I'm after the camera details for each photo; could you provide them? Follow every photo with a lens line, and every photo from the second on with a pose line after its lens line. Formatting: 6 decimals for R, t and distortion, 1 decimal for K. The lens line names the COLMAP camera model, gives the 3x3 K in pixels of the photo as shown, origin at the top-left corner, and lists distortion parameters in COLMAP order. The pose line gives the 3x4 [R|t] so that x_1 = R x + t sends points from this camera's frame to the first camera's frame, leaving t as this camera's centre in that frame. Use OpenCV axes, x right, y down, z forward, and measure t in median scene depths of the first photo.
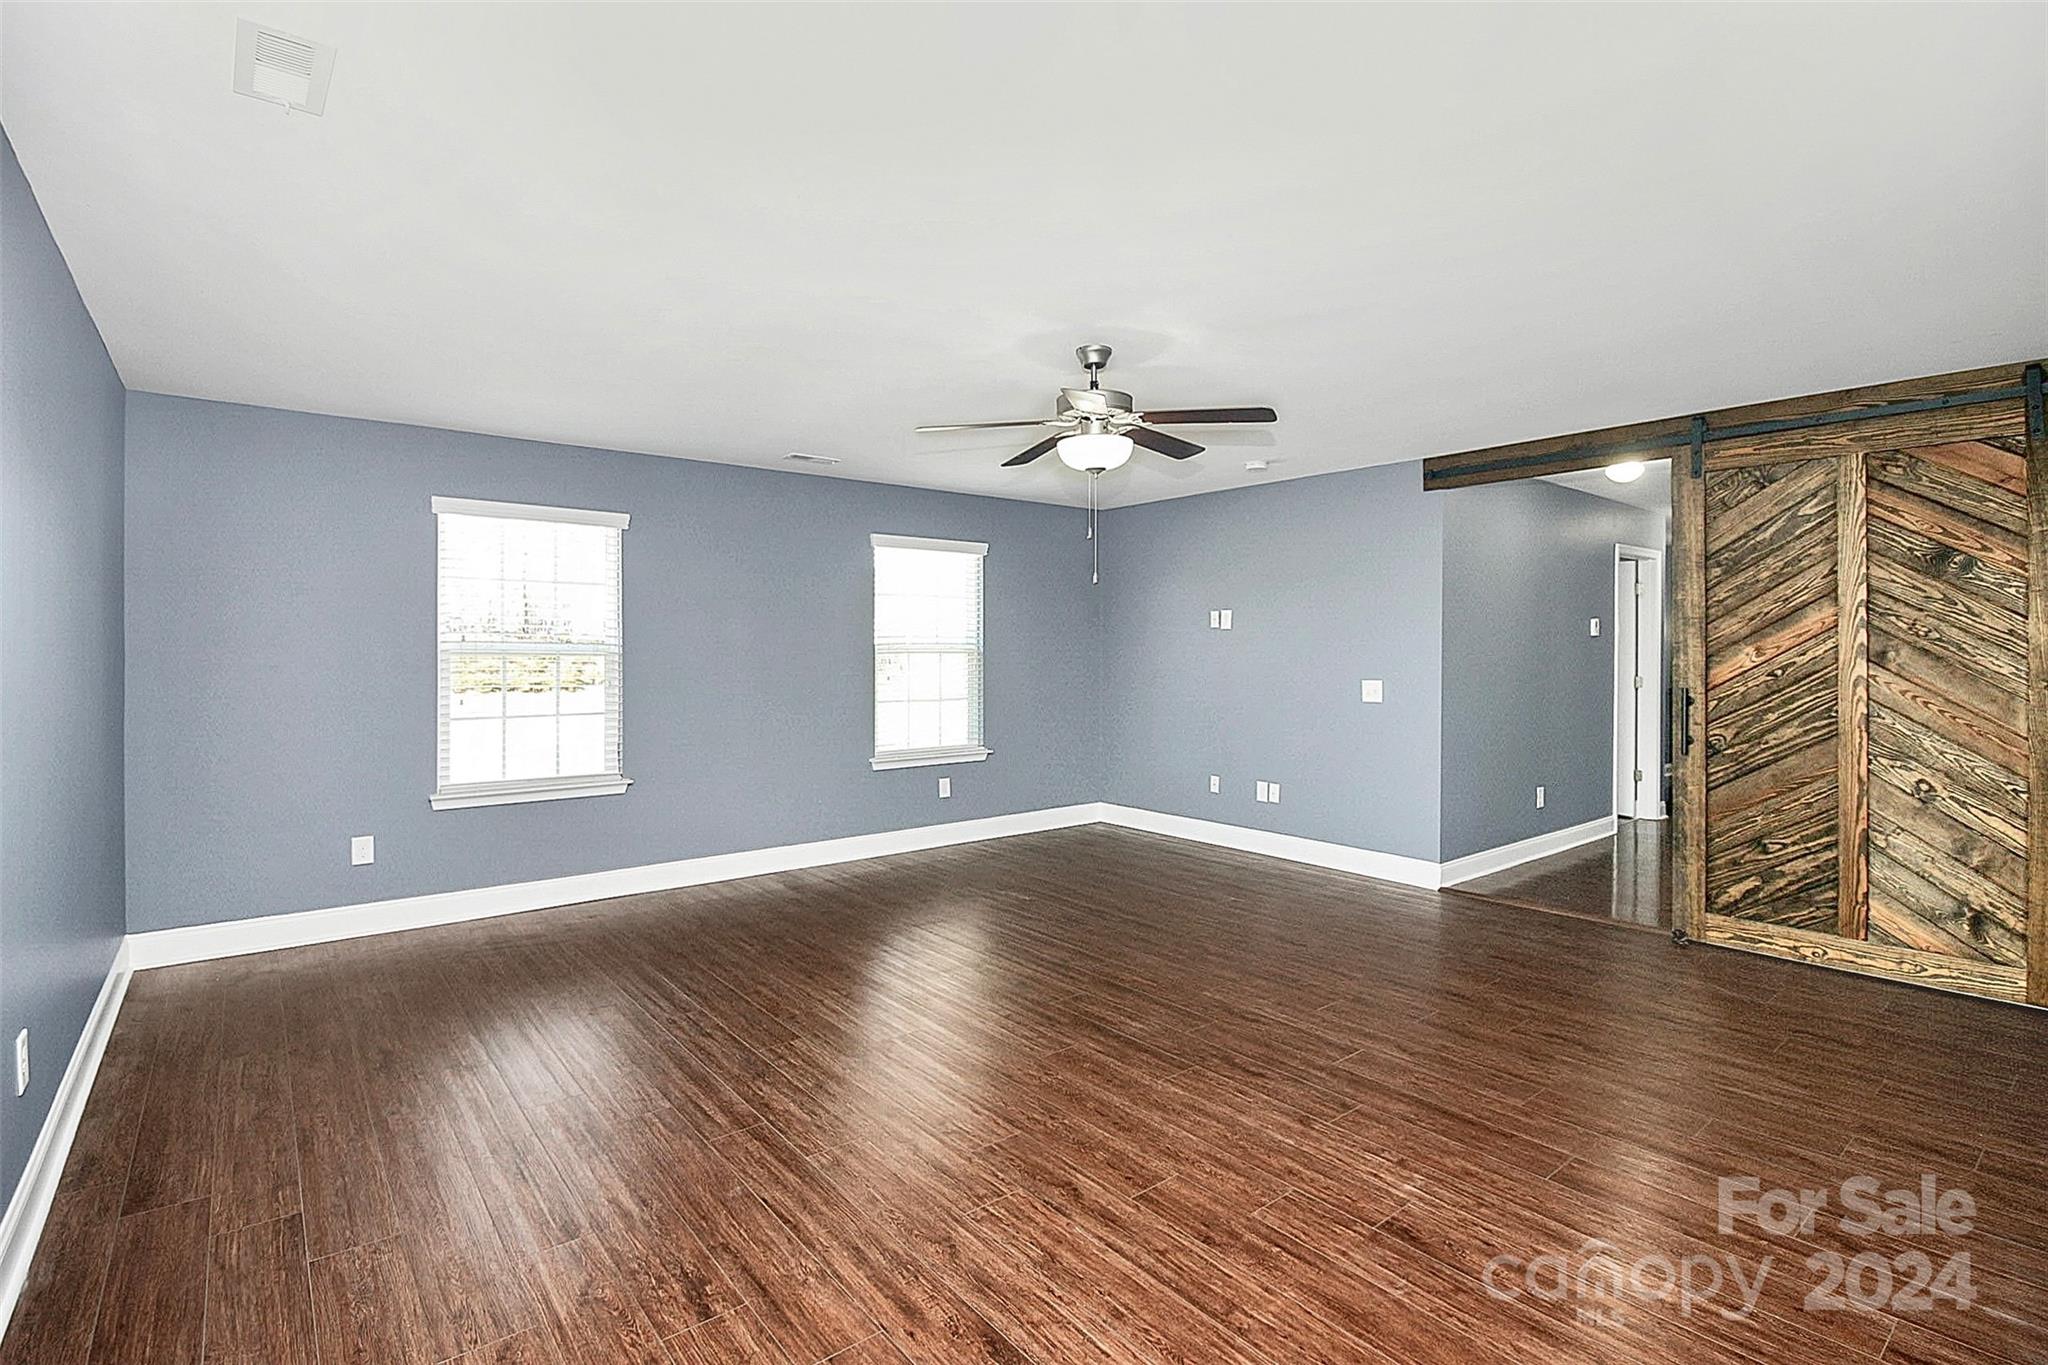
lens RADIAL K [[958.3, 0, 1016.1], [0, 958.3, 679.1], [0, 0, 1]] dist [0.001004, -0.011274]
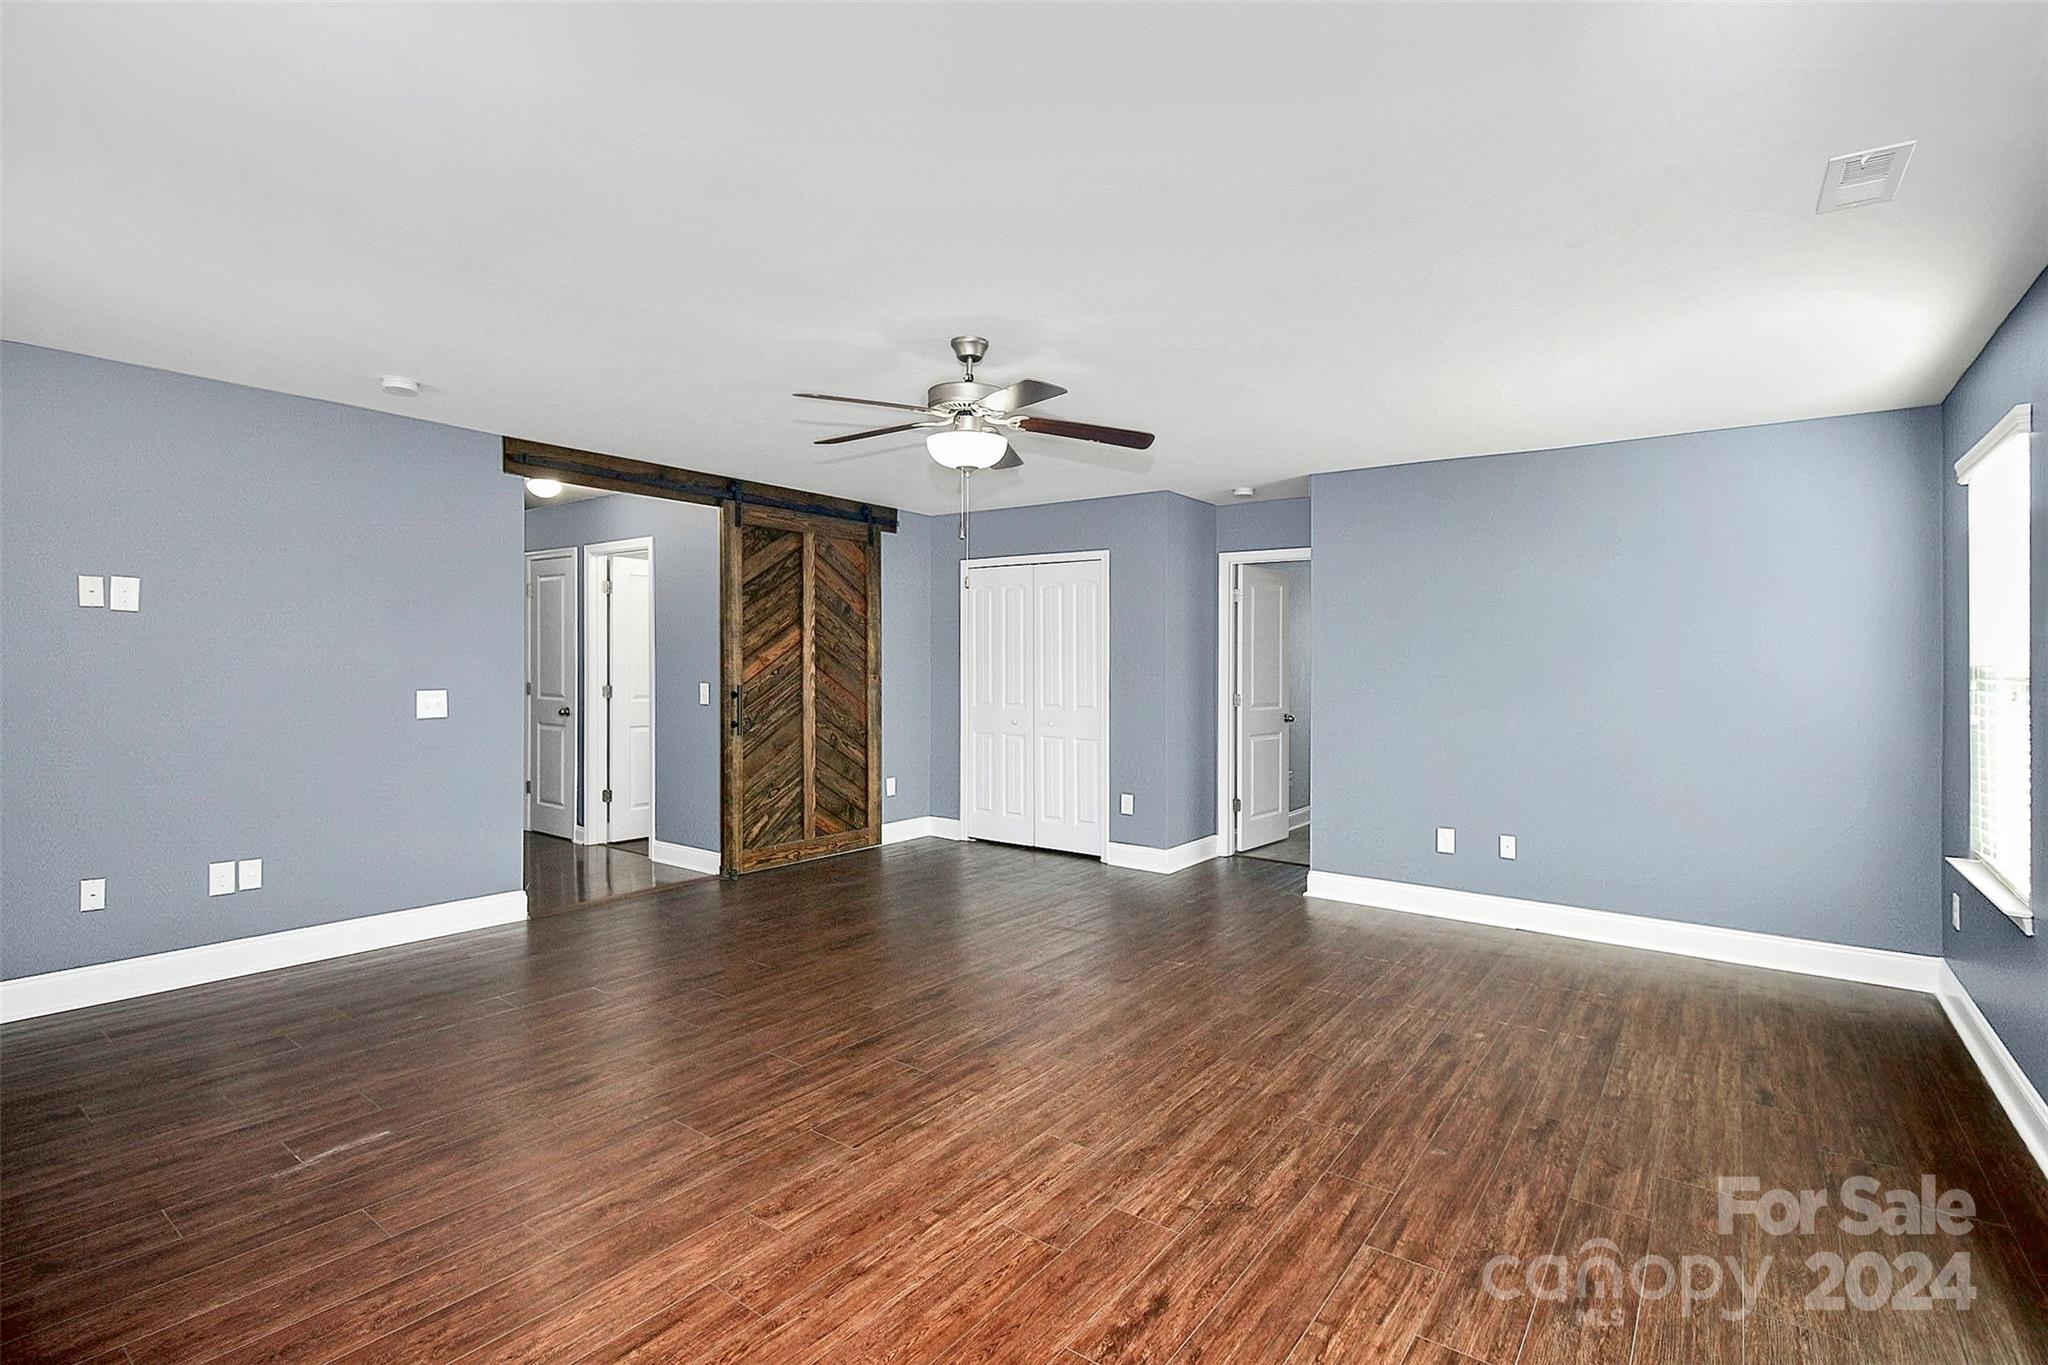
lens RADIAL K [[958.3, 0, 1016.1], [0, 958.3, 679.1], [0, 0, 1]] dist [0.001004, -0.011274]
pose [[-0.245843, -0.021937, 0.969061, -0.747961], [0.017637, 0.999477, 0.027099, -0.030686], [-0.969149, 0.023753, -0.245327, 1.049089]]
